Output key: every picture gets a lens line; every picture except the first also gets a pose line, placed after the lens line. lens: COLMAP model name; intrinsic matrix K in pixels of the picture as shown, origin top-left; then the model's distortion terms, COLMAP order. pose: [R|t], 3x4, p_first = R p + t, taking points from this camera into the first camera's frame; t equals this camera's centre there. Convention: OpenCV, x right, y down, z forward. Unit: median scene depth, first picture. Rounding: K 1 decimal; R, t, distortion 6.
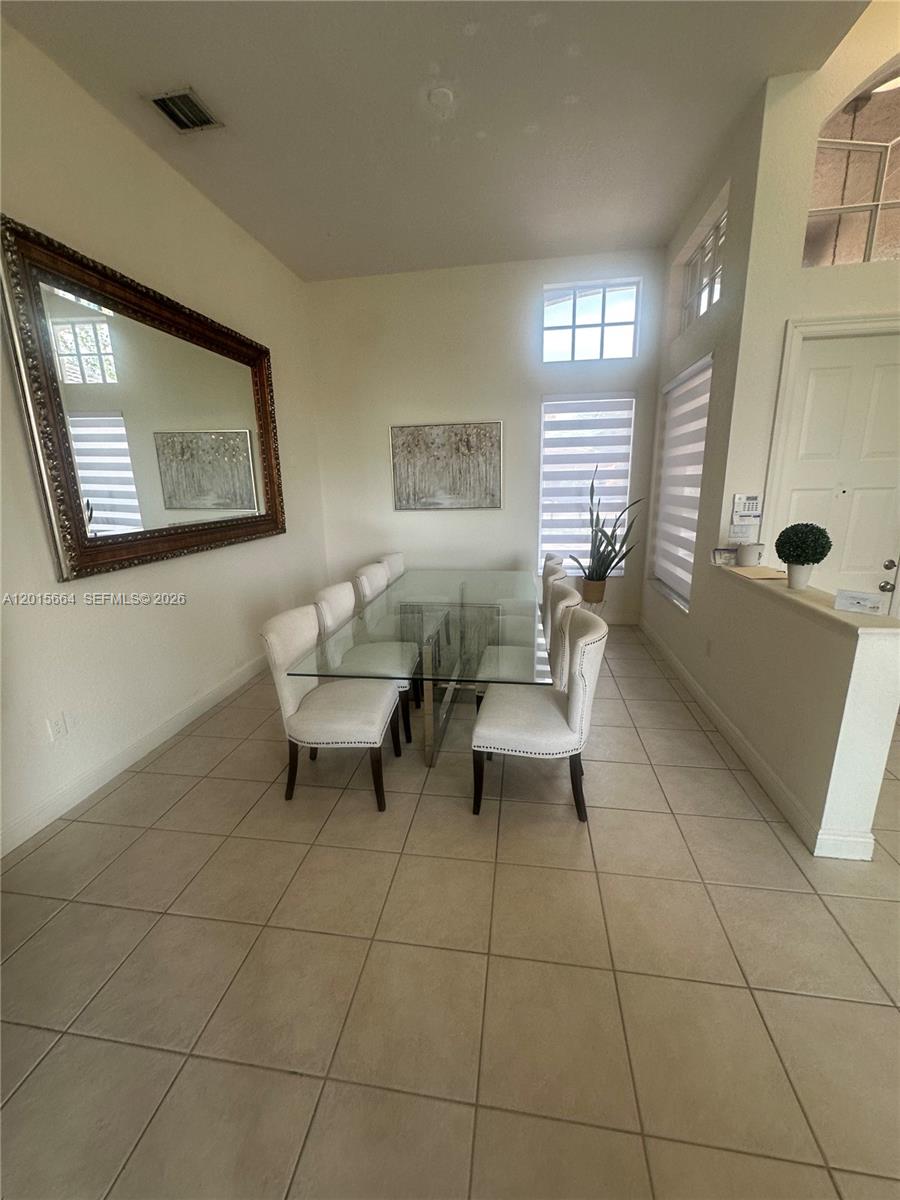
lens RADIAL K [[479.6, 0, 450.0], [0, 479.6, 600.0], [0, 0, 1]] dist [-0.001805, 0.000729]
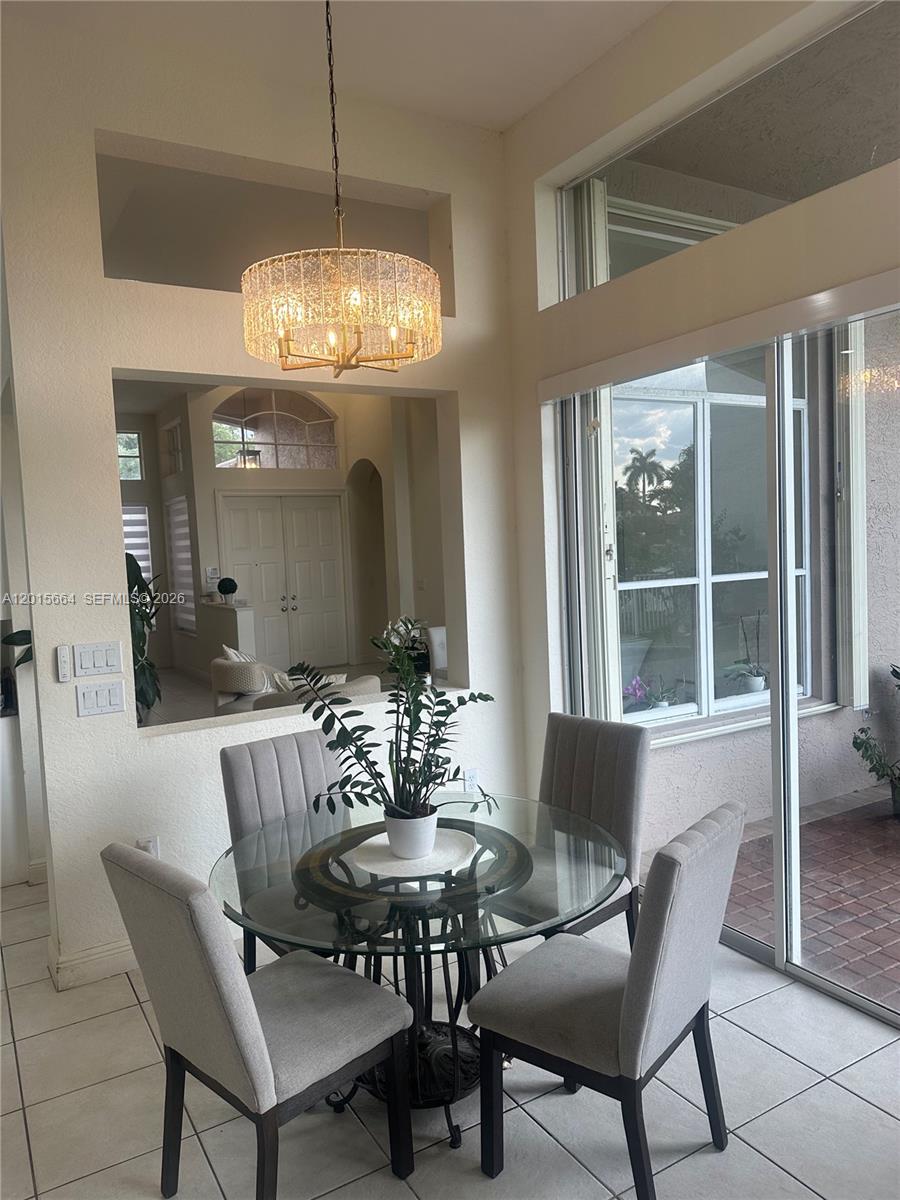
lens RADIAL K [[834.7, 0, 444.3], [0, 834.7, 602.9], [0, 0, 1]] dist [0.091104, -0.114234]
pose [[0.775861, -0.058757, 0.628162, -0.705645], [0.175742, 0.976374, -0.125735, 0.452504], [-0.605933, 0.207947, 0.767856, -1.900336]]
